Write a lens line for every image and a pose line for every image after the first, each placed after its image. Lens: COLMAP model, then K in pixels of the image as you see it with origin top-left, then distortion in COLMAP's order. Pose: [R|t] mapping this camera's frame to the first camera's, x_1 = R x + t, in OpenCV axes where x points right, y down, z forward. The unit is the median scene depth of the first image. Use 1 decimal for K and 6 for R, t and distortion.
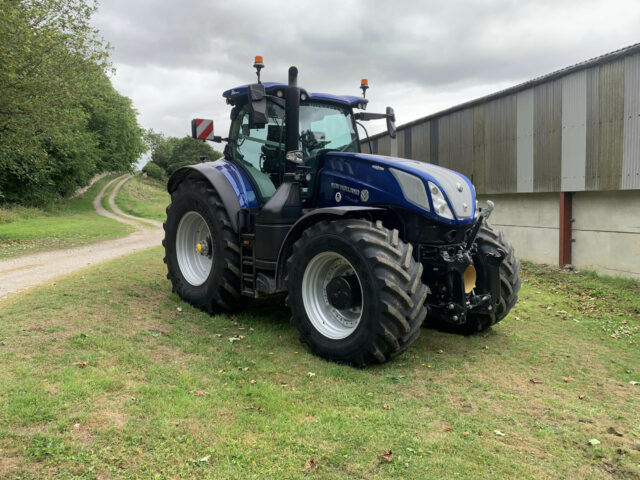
lens RADIAL K [[500.7, 0, 320.2], [0, 500.7, 236.1], [0, 0, 1]] dist [0.013960, -0.017178]
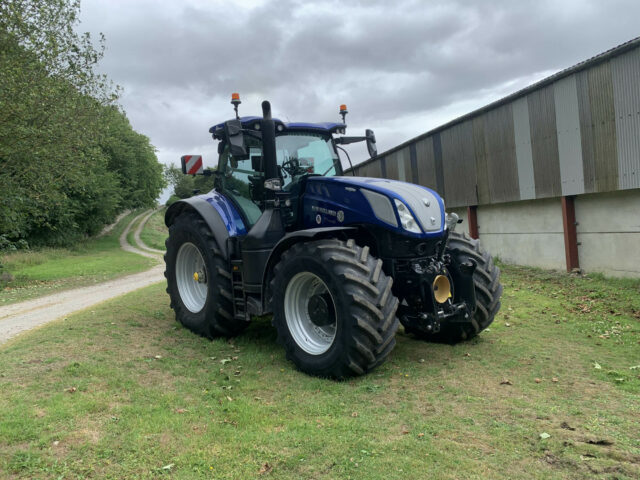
lens RADIAL K [[500.7, 0, 320.2], [0, 500.7, 241.6], [0, 0, 1]] dist [0.013960, -0.017178]
pose [[0.996154, -0.070805, -0.051612, 0.090096], [0.069150, 0.997054, -0.033190, 0.003593], [0.053810, 0.029493, 0.998116, -0.046620]]
